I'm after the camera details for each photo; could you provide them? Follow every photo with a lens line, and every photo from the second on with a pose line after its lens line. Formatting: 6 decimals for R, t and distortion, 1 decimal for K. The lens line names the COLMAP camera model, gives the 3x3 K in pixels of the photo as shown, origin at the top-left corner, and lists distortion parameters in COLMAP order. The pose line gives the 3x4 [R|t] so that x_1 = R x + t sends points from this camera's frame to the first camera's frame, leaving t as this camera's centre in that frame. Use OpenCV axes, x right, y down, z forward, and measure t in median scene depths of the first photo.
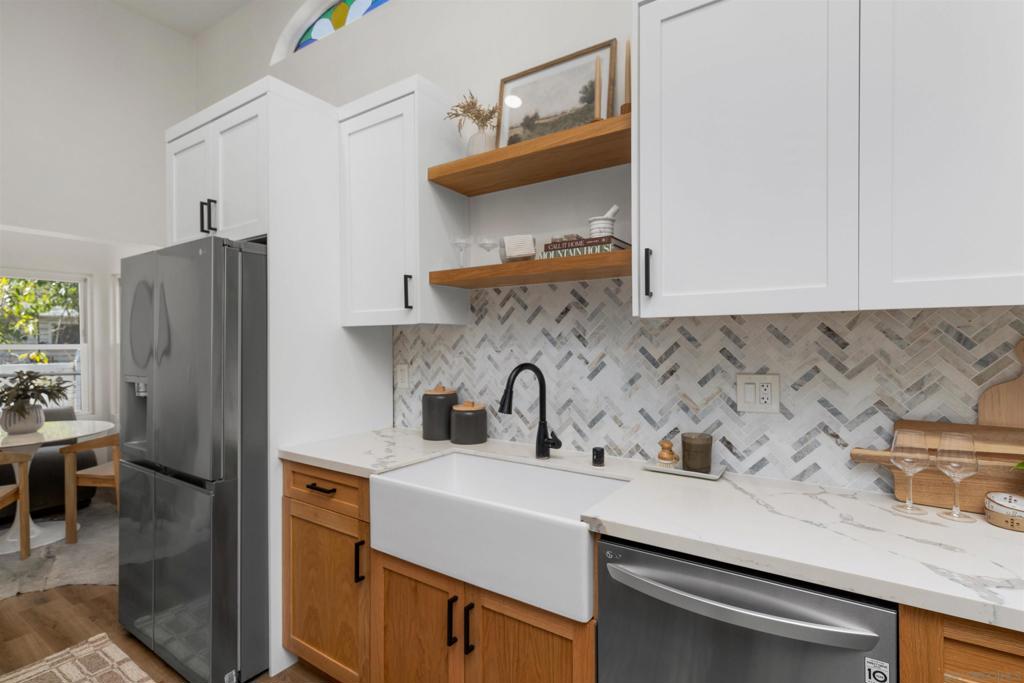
lens RADIAL K [[492.4, 0, 514.7], [0, 492.4, 343.8], [0, 0, 1]] dist [0.004366, 0.000575]
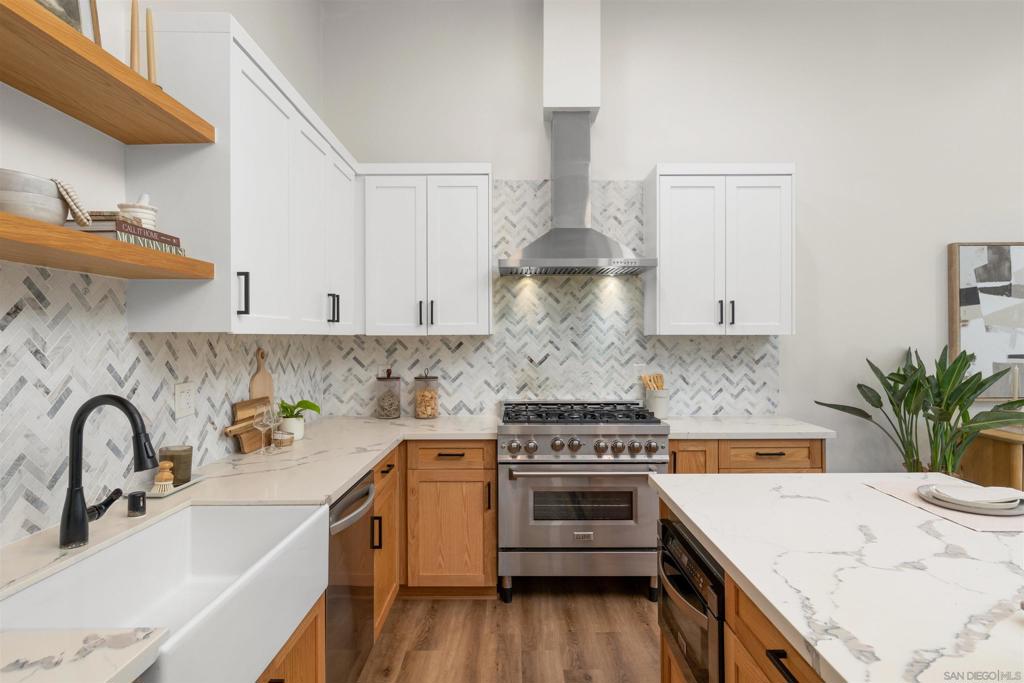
lens RADIAL K [[549.0, 0, 518.8], [0, 549.0, 341.7], [0, 0, 1]] dist [0.012396, -0.002213]
pose [[-0.563915, 0.000983, 0.825832, -0.829772], [0.007114, 0.999968, 0.003667, -0.027616], [-0.825802, 0.007943, -0.563904, 0.901757]]
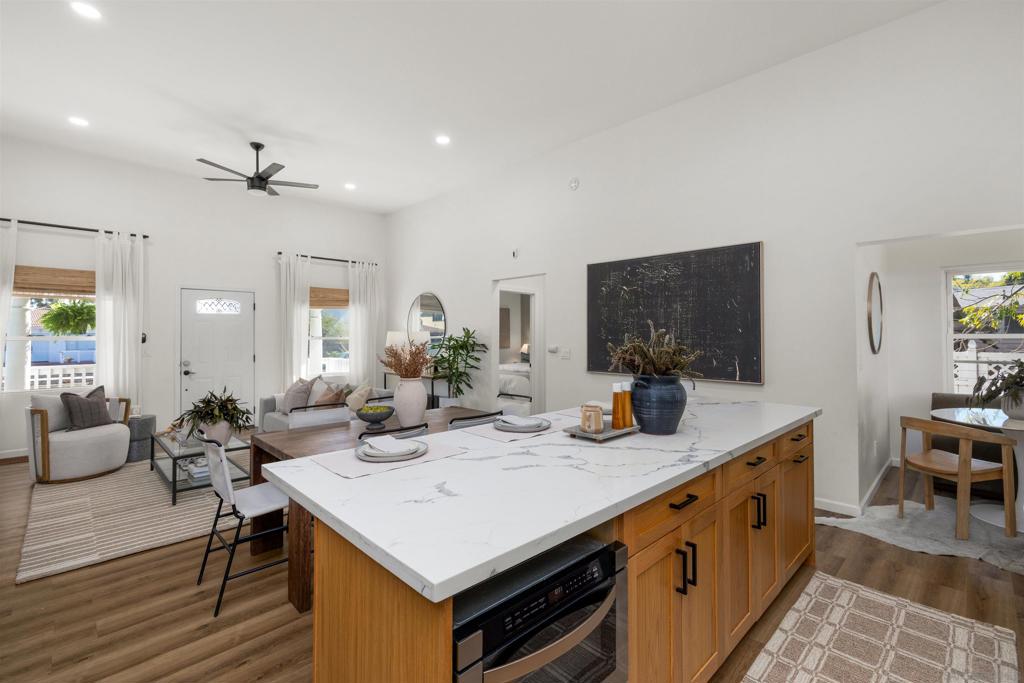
lens RADIAL K [[466.7, 0, 521.1], [0, 466.7, 334.6], [0, 0, 1]] dist [-0.000197, 0.000554]
pose [[-0.198348, 0.001793, -0.980130, 0.339866], [0.000268, 0.999998, 0.001775, -0.000644], [0.980132, 0.000090, -0.198348, 0.302457]]
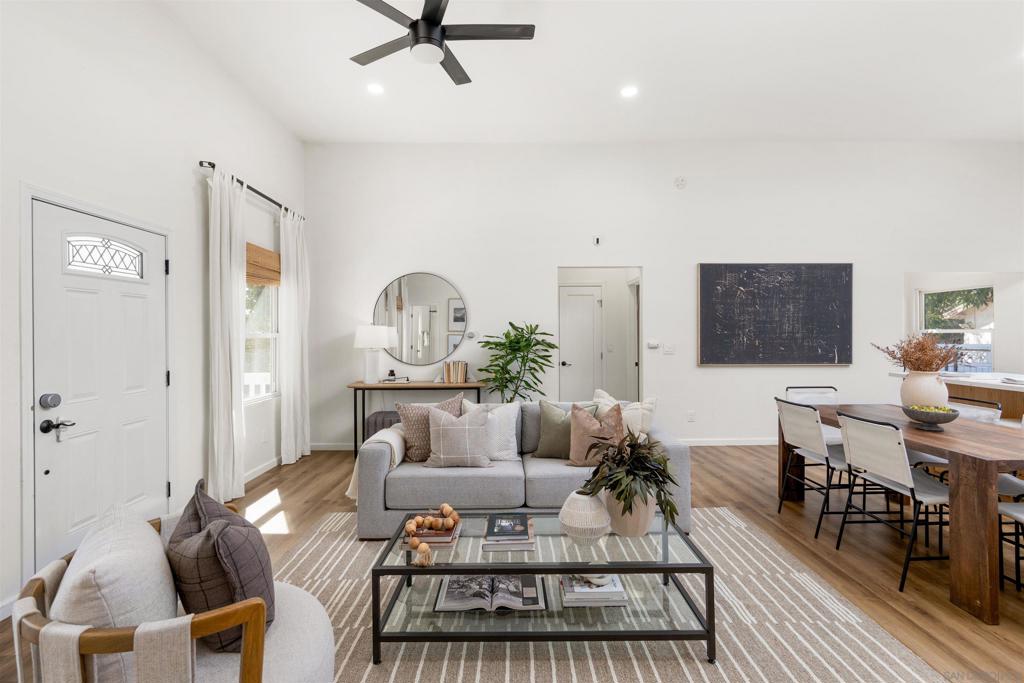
lens RADIAL K [[455.9, 0, 511.7], [0, 455.9, 333.9], [0, 0, 1]] dist [0.000130, 0.000022]
pose [[0.571051, -0.003962, -0.820905, -0.779054], [0.001498, 0.999992, -0.003784, 0.038596], [0.820913, 0.000931, 0.571052, -2.450053]]
